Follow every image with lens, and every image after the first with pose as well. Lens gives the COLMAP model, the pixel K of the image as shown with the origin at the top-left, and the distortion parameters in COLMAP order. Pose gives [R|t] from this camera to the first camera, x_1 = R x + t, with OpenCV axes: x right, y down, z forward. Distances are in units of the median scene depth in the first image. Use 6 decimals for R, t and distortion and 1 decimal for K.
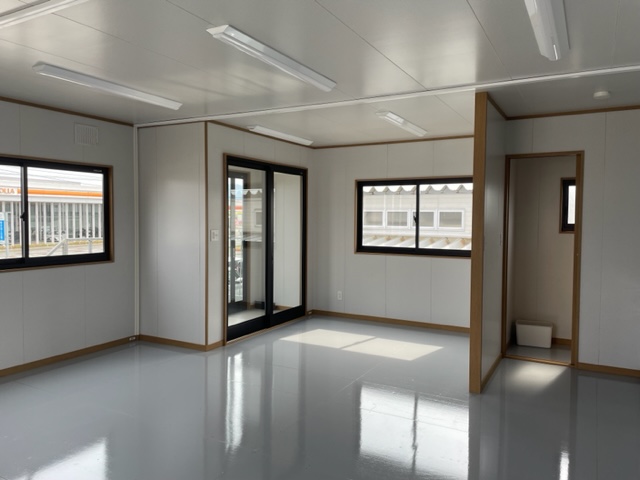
lens RADIAL K [[480.2, 0, 323.2], [0, 480.2, 237.5], [0, 0, 1]] dist [0.071454, -0.092790]
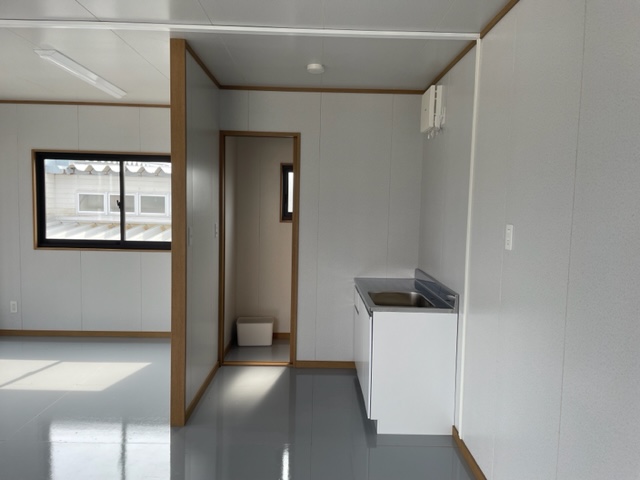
lens RADIAL K [[480.2, 0, 323.2], [0, 480.2, 237.5], [0, 0, 1]] dist [0.071454, -0.092790]
pose [[0.866584, -0.019846, 0.498637, 0.090009], [0.005375, 0.999522, 0.030440, -0.006435], [-0.499003, -0.023699, 0.866276, 0.143688]]
